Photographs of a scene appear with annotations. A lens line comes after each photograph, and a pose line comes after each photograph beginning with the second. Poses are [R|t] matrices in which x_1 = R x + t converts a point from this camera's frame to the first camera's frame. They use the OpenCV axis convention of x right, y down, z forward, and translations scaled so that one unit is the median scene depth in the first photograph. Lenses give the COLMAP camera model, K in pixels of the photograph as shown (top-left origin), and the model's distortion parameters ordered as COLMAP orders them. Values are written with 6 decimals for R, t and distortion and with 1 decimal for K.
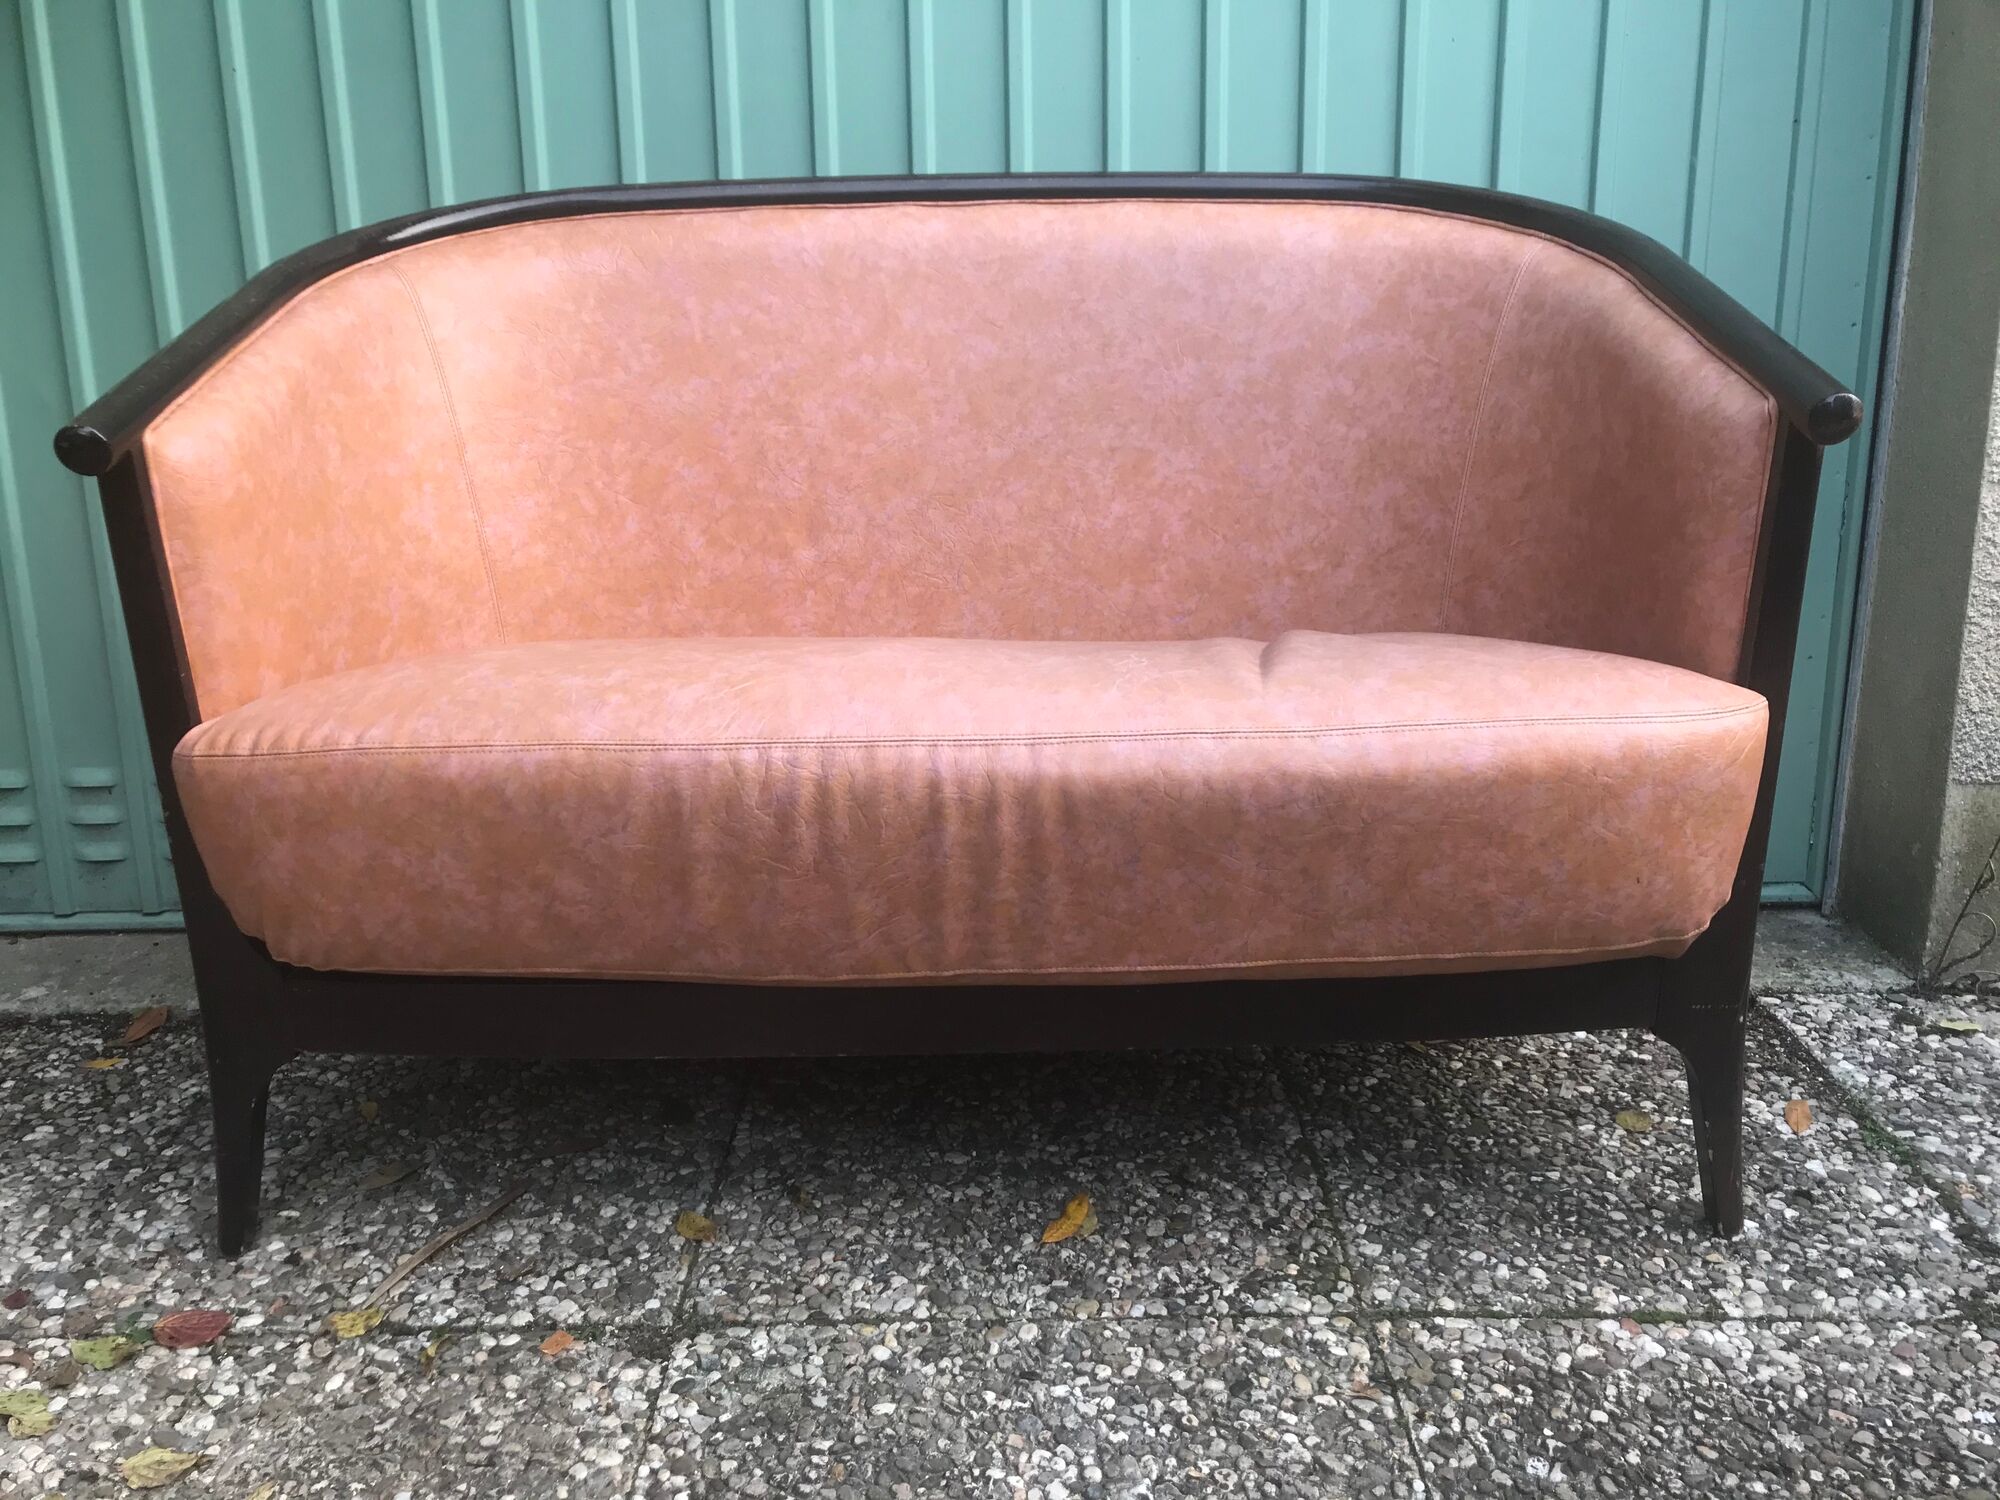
lens RADIAL K [[1677.6, 0, 999.2], [0, 1677.6, 741.5], [0, 0, 1]] dist [-0.027696, 0.047040]
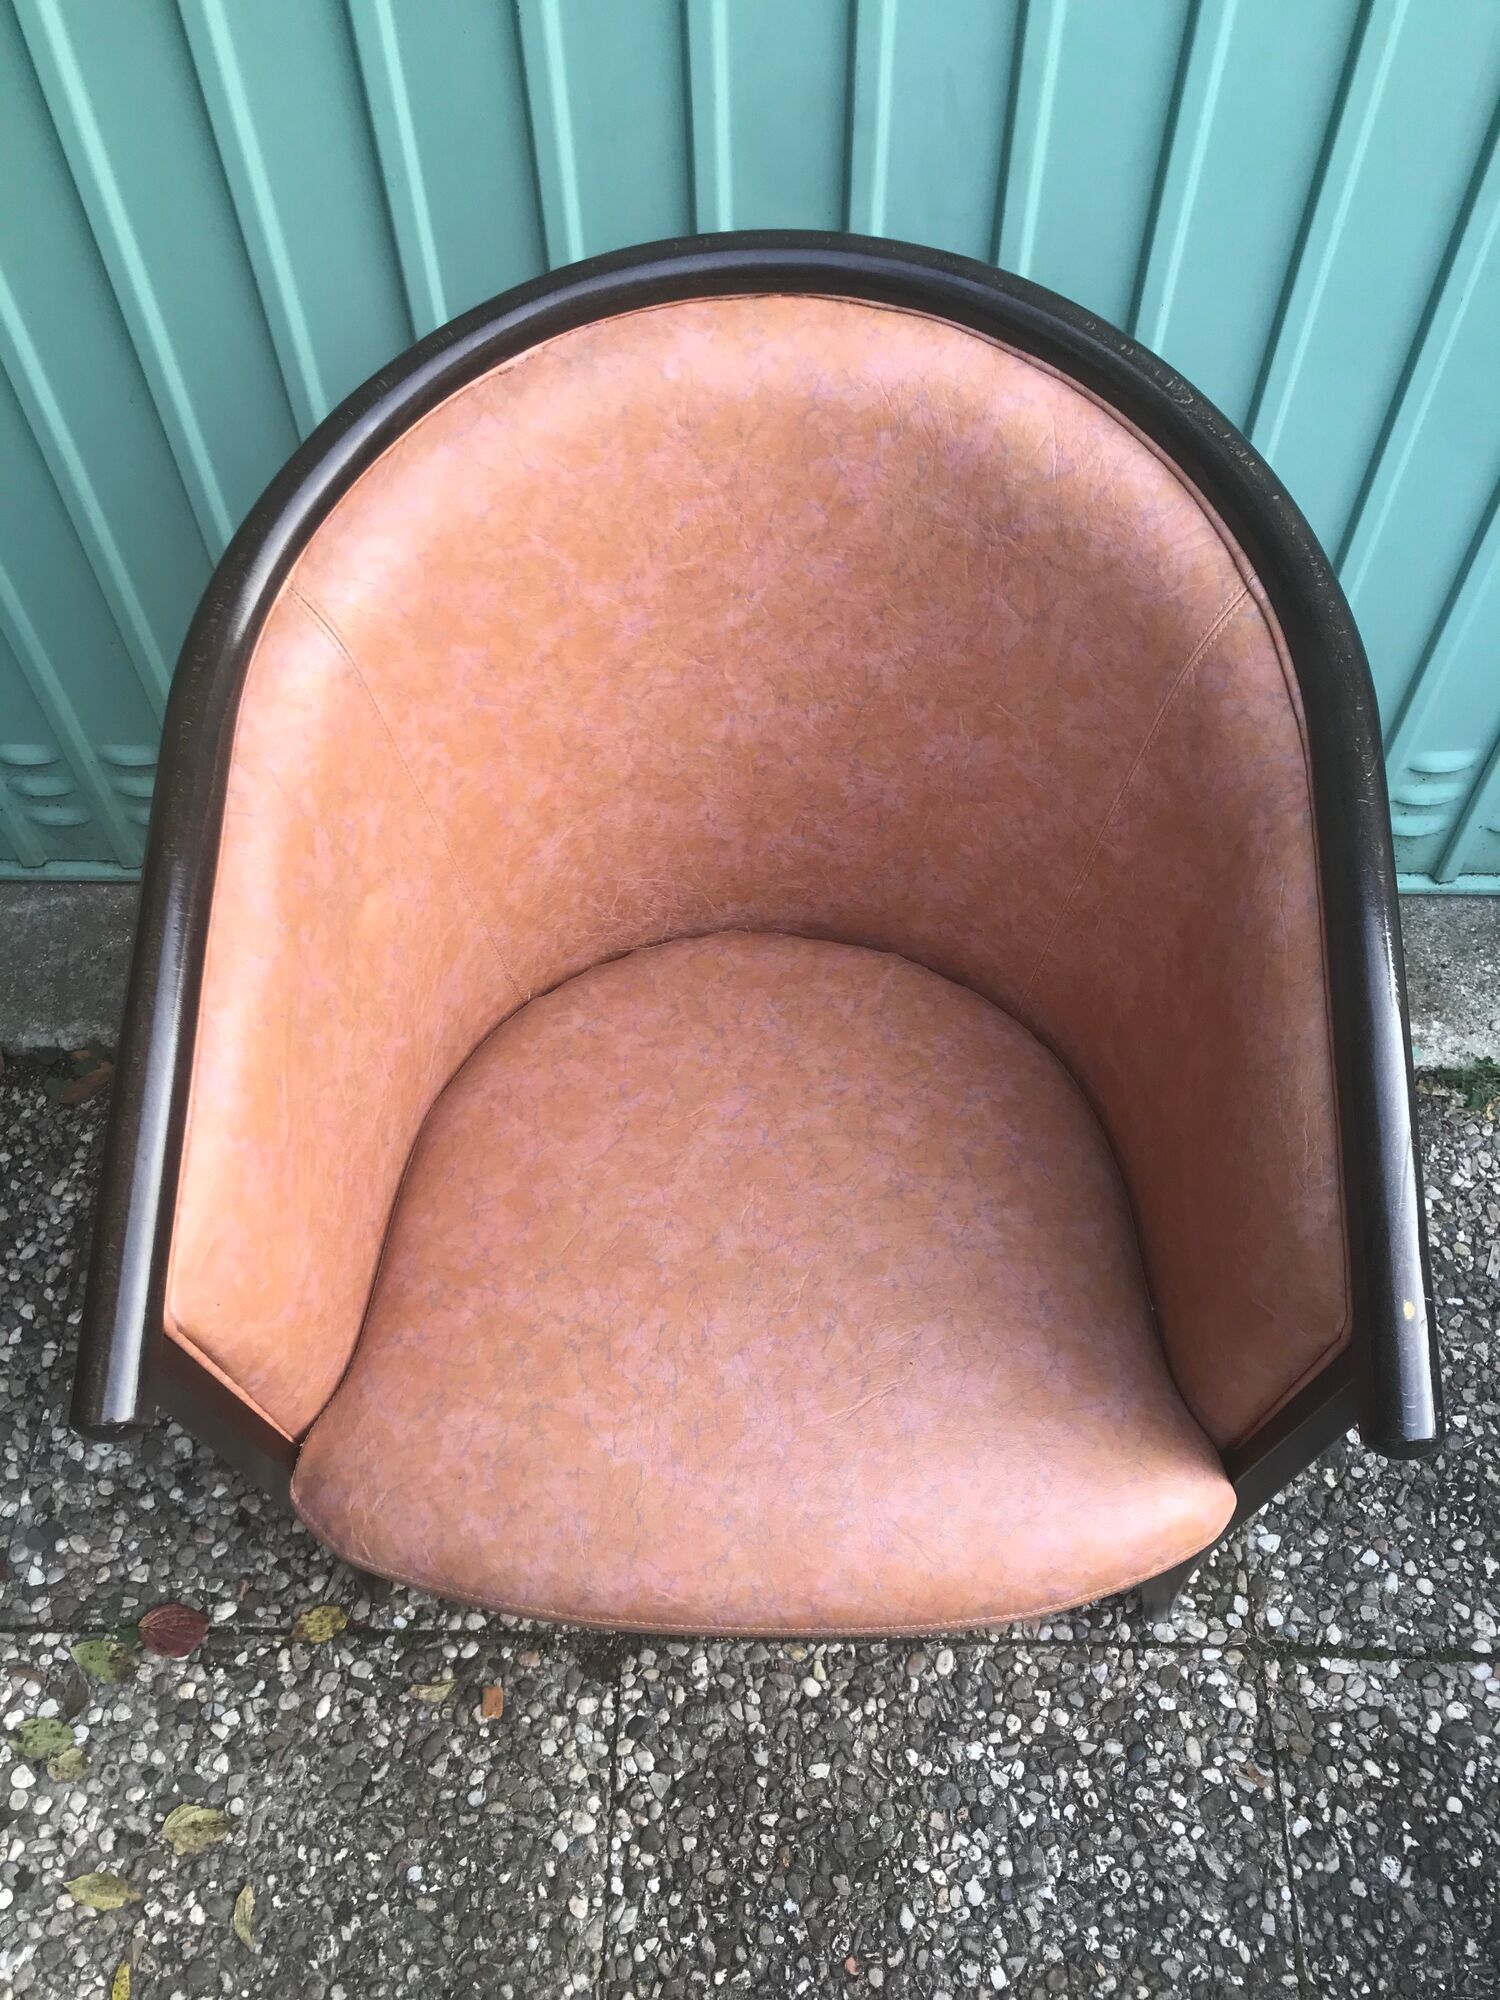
lens RADIAL K [[1670.8, 0, 750.0], [0, 1670.8, 1000.0], [0, 0, 1]] dist [-0.040700, 0.103996]
pose [[0.999819, 0.018625, -0.003821, -0.114057], [-0.011105, 0.735194, 0.677766, -0.701757], [0.015433, -0.677601, 0.735268, 0.494841]]
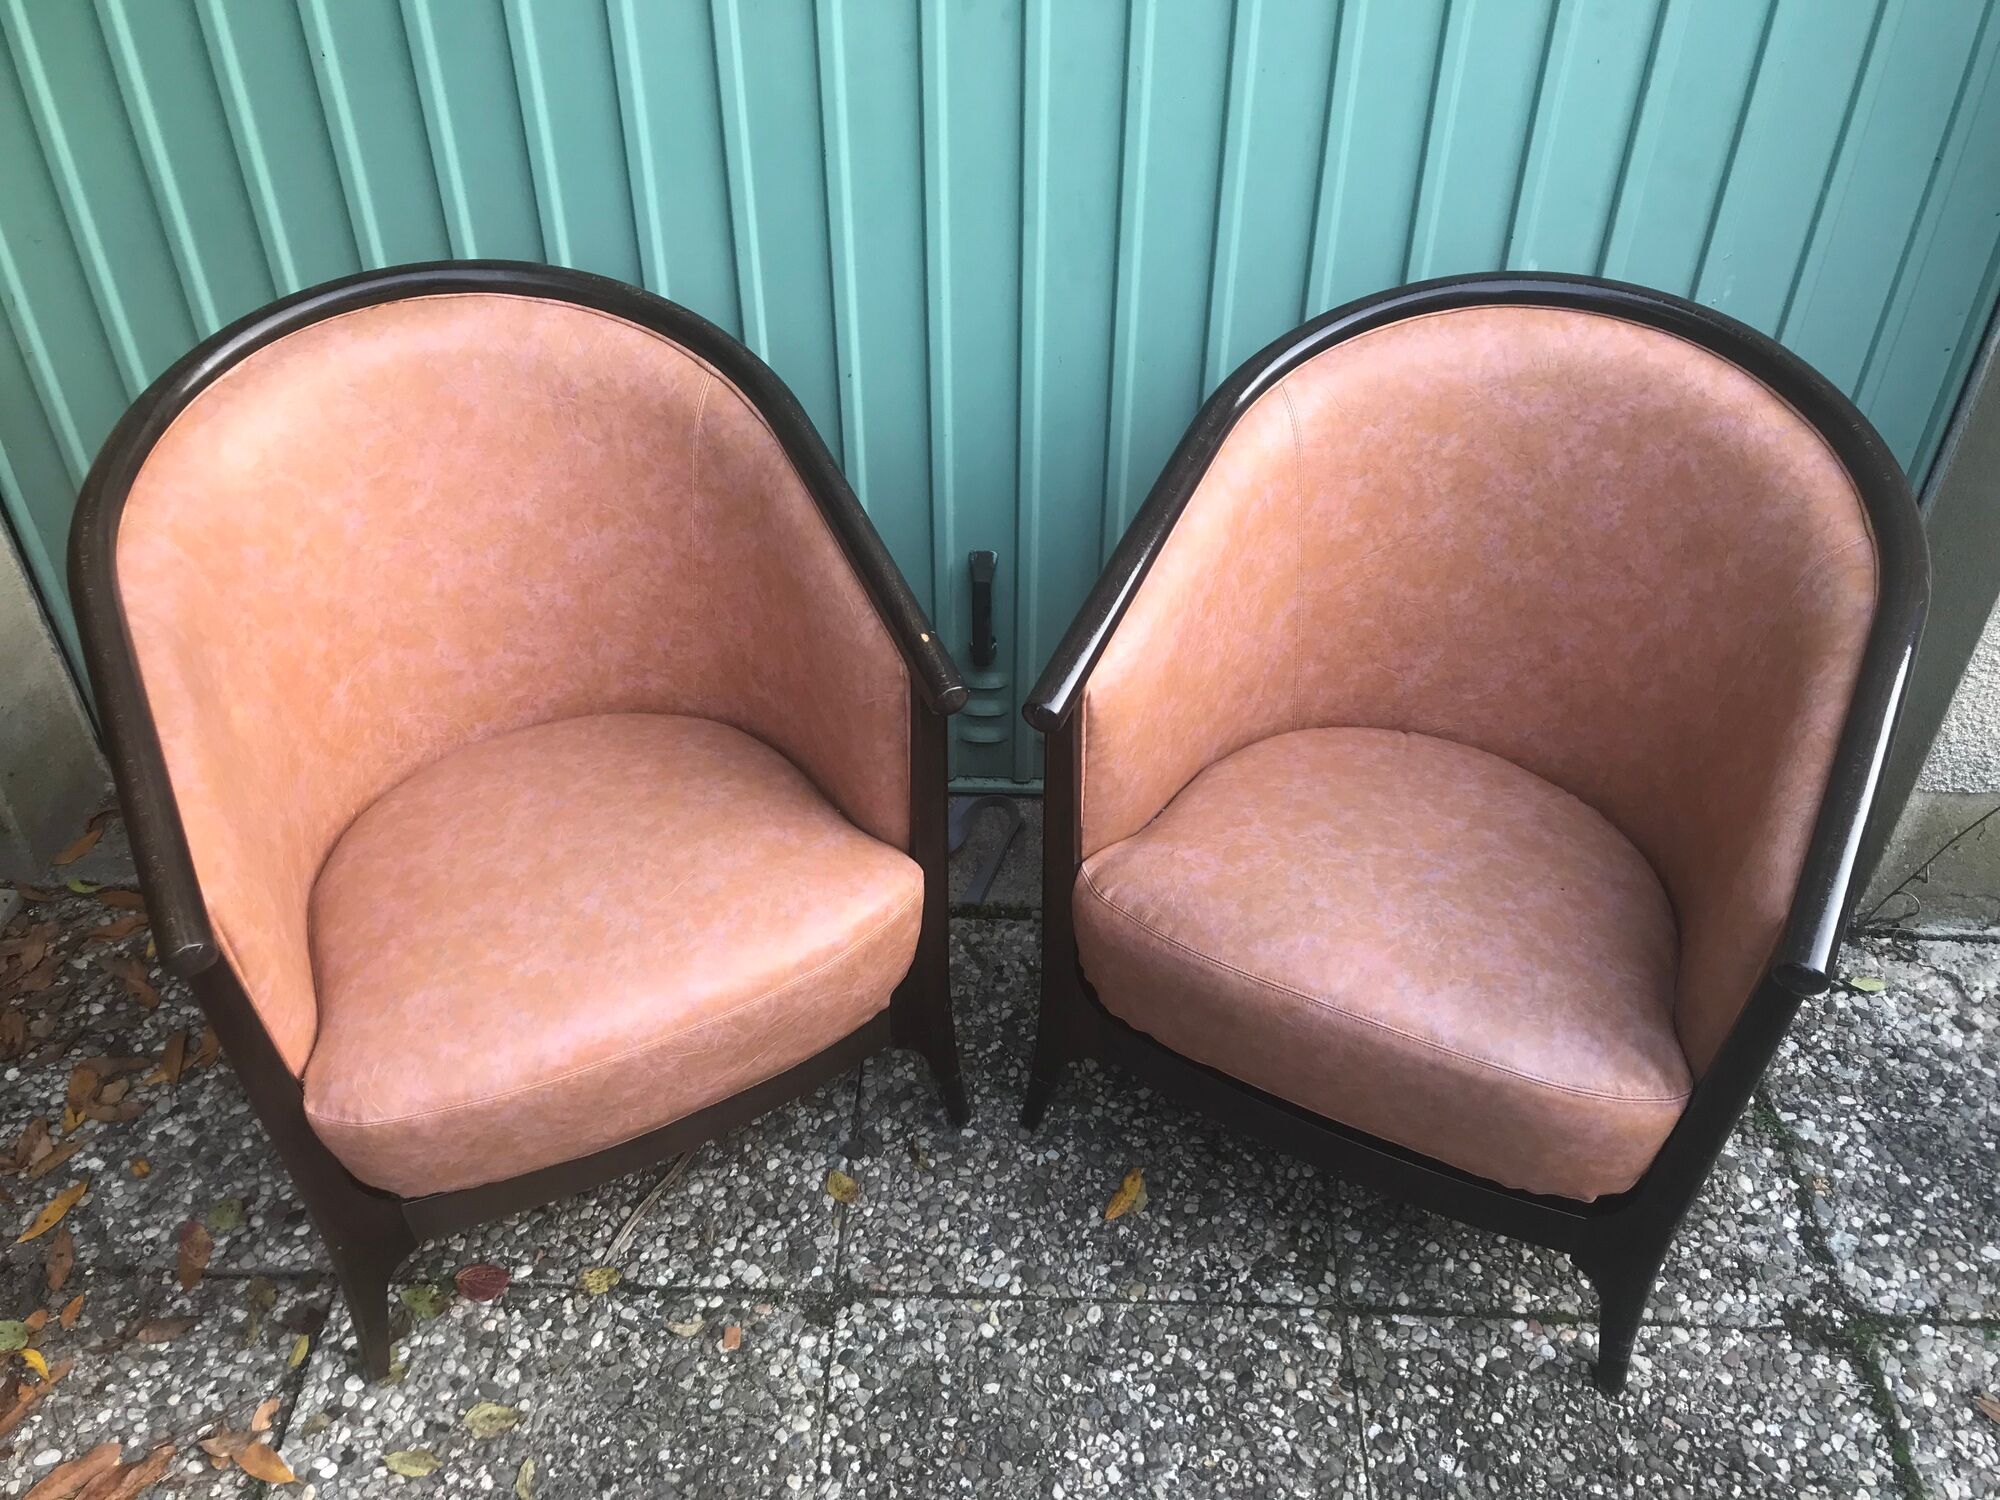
lens RADIAL K [[1677.8, 0, 993.6], [0, 1677.8, 731.1], [0, 0, 1]] dist [-0.031961, 0.049768]
pose [[0.999359, 0.034032, -0.011077, -0.066165], [-0.026412, 0.910158, 0.413418, -0.648654], [0.024151, -0.412861, 0.910474, -0.051898]]
